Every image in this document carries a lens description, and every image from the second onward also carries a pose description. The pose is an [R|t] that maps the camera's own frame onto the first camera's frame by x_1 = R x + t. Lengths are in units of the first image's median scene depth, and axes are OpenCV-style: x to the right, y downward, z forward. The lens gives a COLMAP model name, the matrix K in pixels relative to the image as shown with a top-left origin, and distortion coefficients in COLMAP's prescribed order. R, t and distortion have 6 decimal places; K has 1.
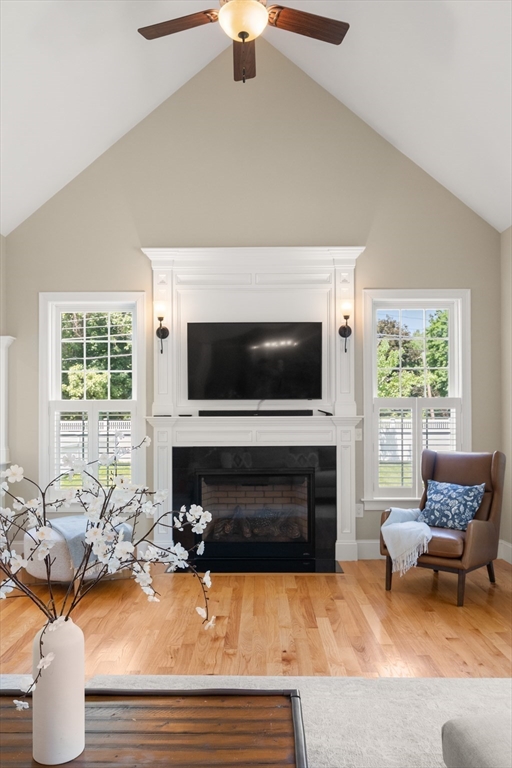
lens RADIAL K [[601.5, 0, 255.5], [0, 601.5, 410.5], [0, 0, 1]] dist [0.000689, -0.000042]
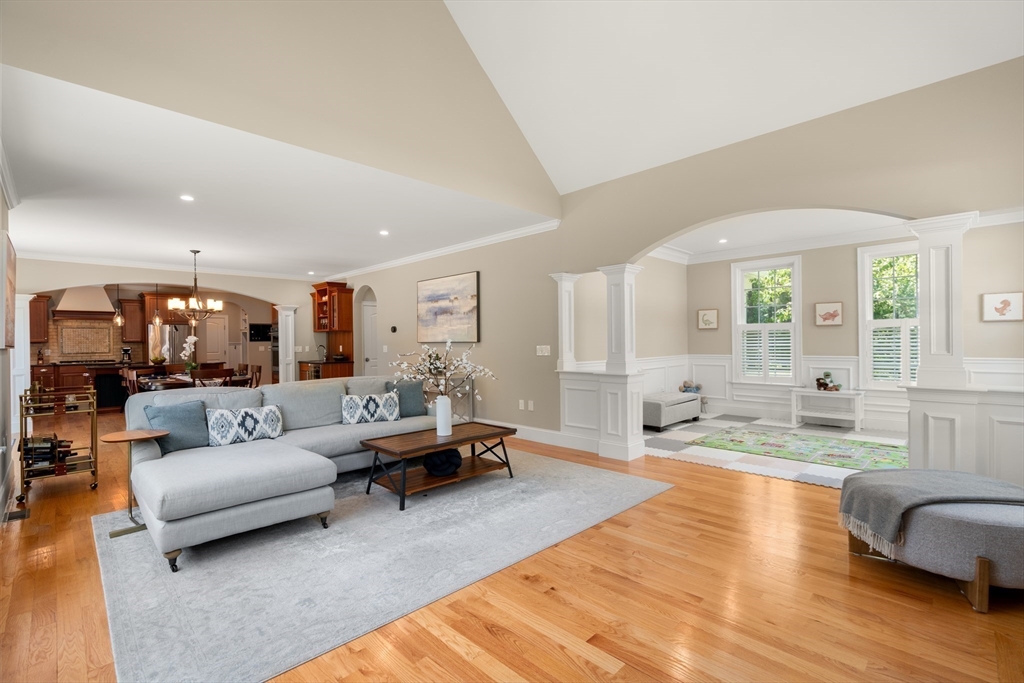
lens RADIAL K [[458.3, 0, 510.9], [0, 458.3, 342.0], [0, 0, 1]] dist [-0.001126, 0.000676]
pose [[-0.698162, 0.014457, -0.715794, 0.350633], [0.022613, 0.999743, -0.001864, 0.017855], [0.715583, -0.017488, -0.698309, 0.872947]]
